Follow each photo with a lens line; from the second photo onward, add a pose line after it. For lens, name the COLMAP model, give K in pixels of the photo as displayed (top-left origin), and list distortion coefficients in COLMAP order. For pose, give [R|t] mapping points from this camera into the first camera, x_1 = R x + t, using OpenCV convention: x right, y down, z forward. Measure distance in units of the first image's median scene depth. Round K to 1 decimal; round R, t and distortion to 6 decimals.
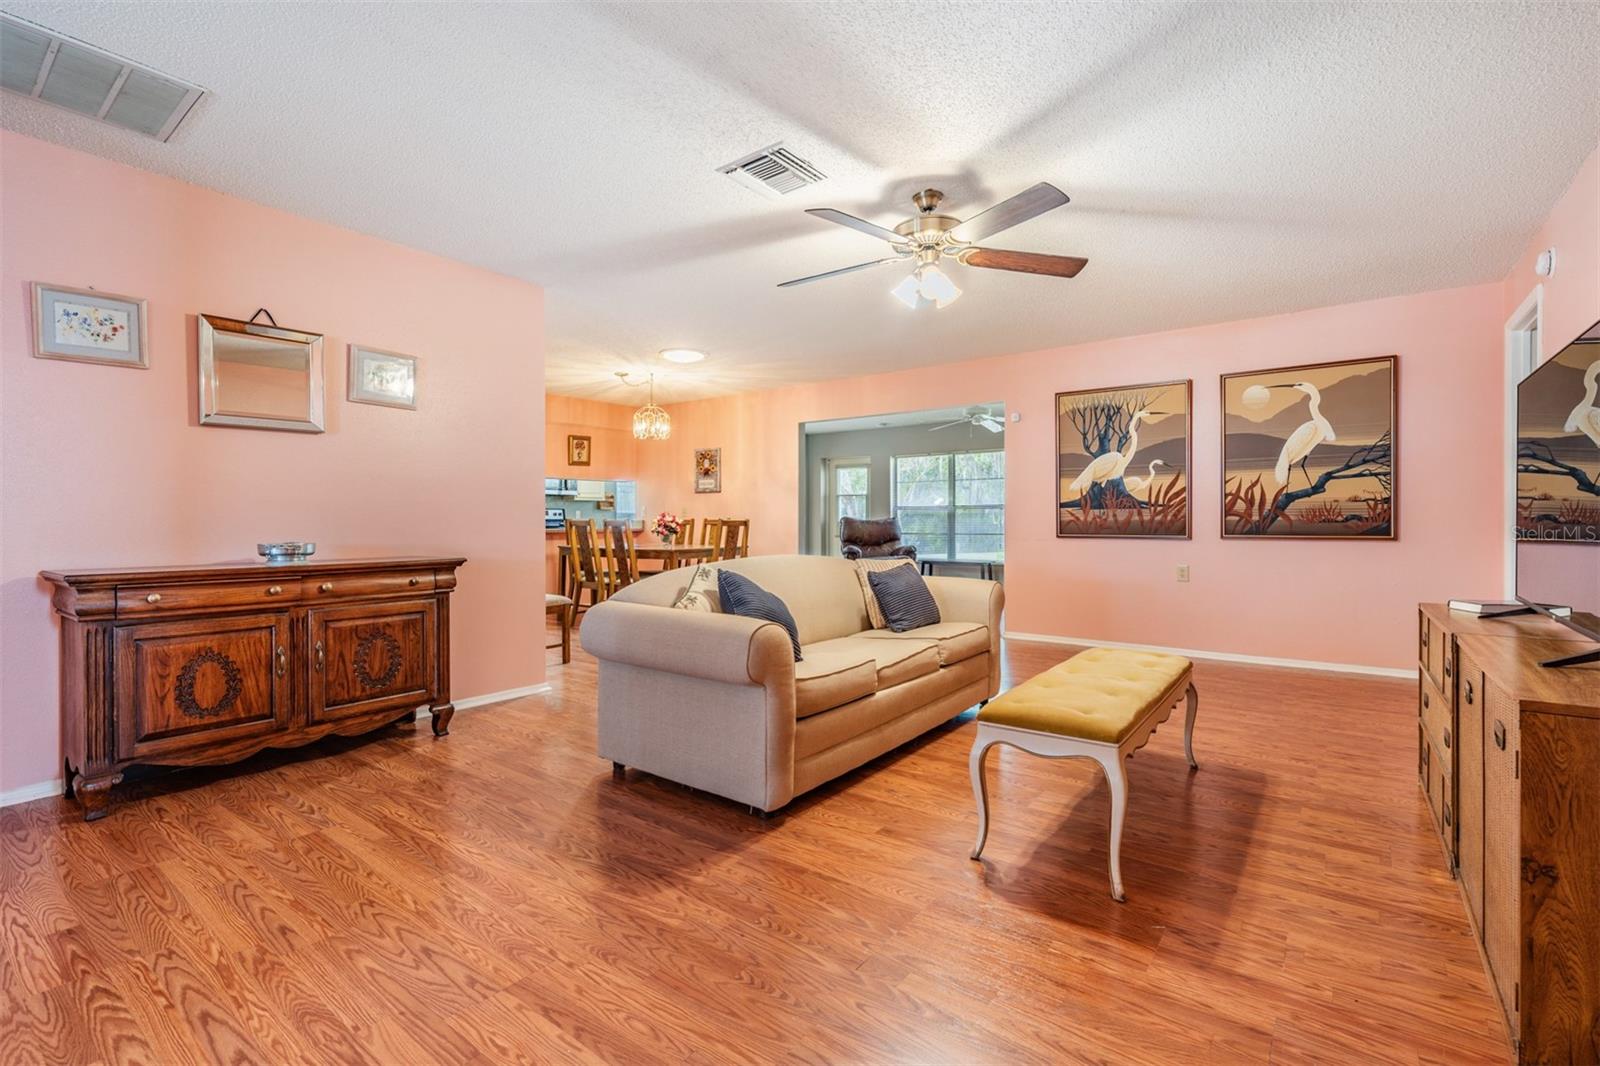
lens RADIAL K [[716.3, 0, 796.7], [0, 716.3, 515.7], [0, 0, 1]] dist [0.001845, 0.000170]
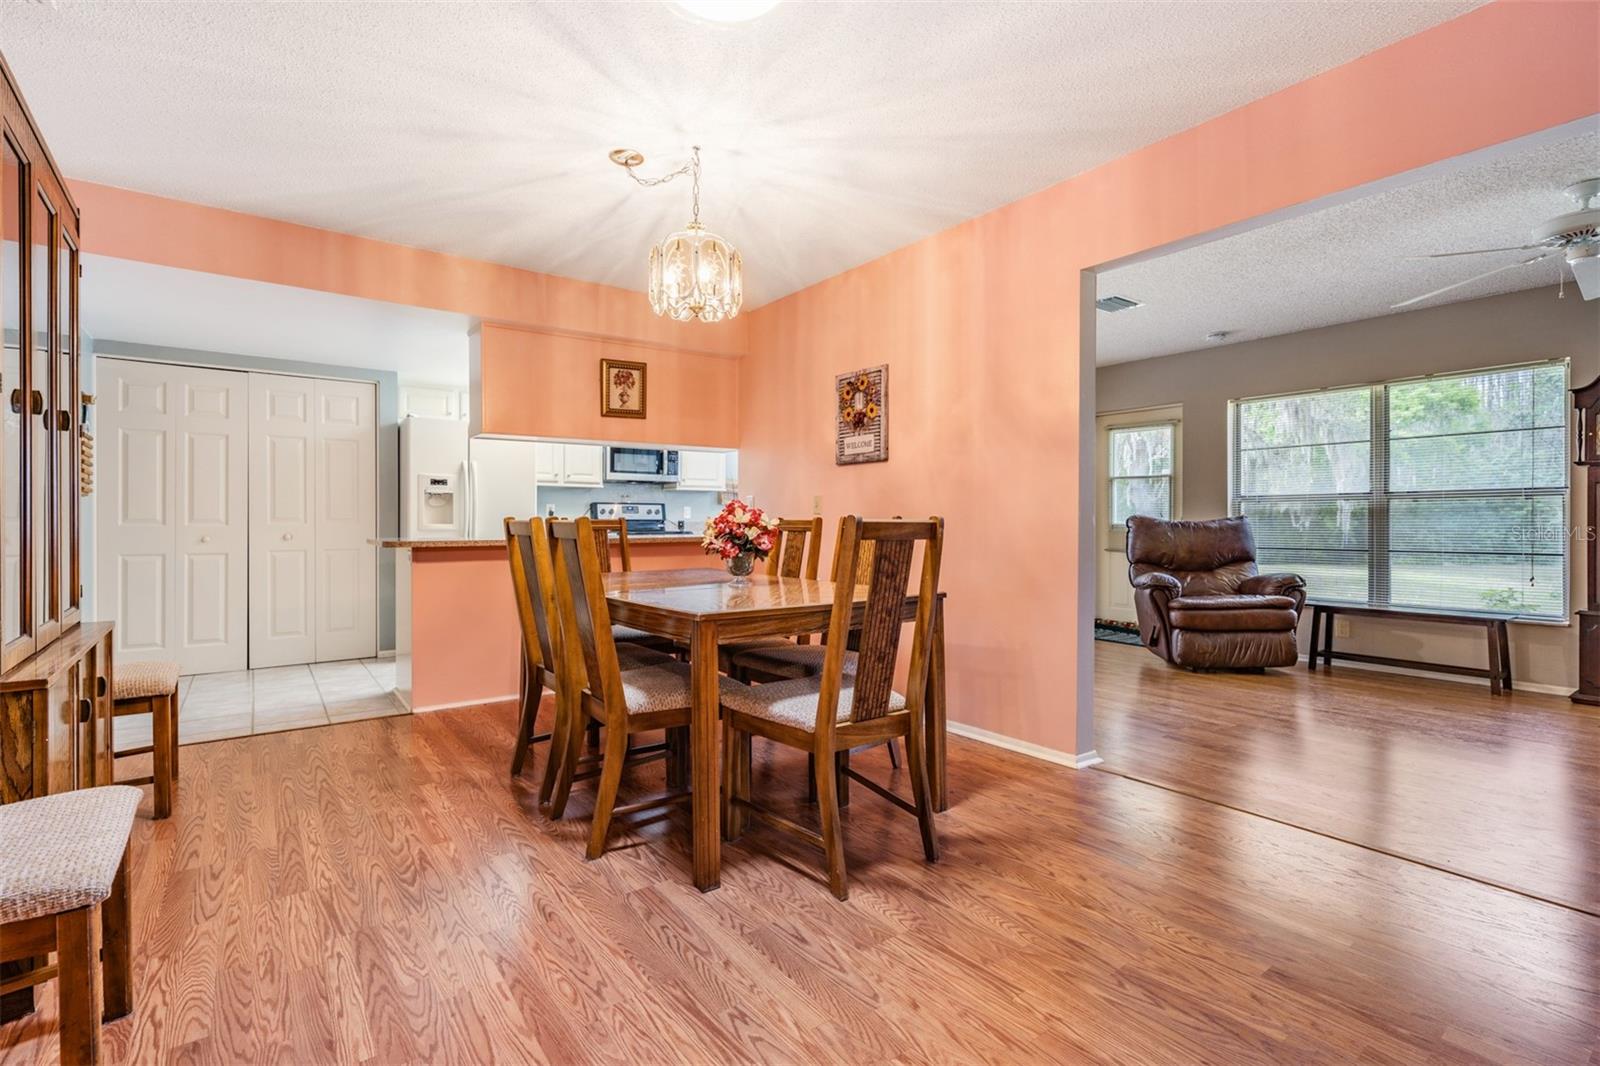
lens RADIAL K [[733.1, 0, 798.4], [0, 733.1, 510.7], [0, 0, 1]] dist [0.000668, -0.000066]
pose [[0.961768, -0.002053, -0.273860, -0.031296], [-0.000235, 0.999965, -0.008323, 0.003356], [0.273867, 0.008069, 0.961734, 0.517205]]
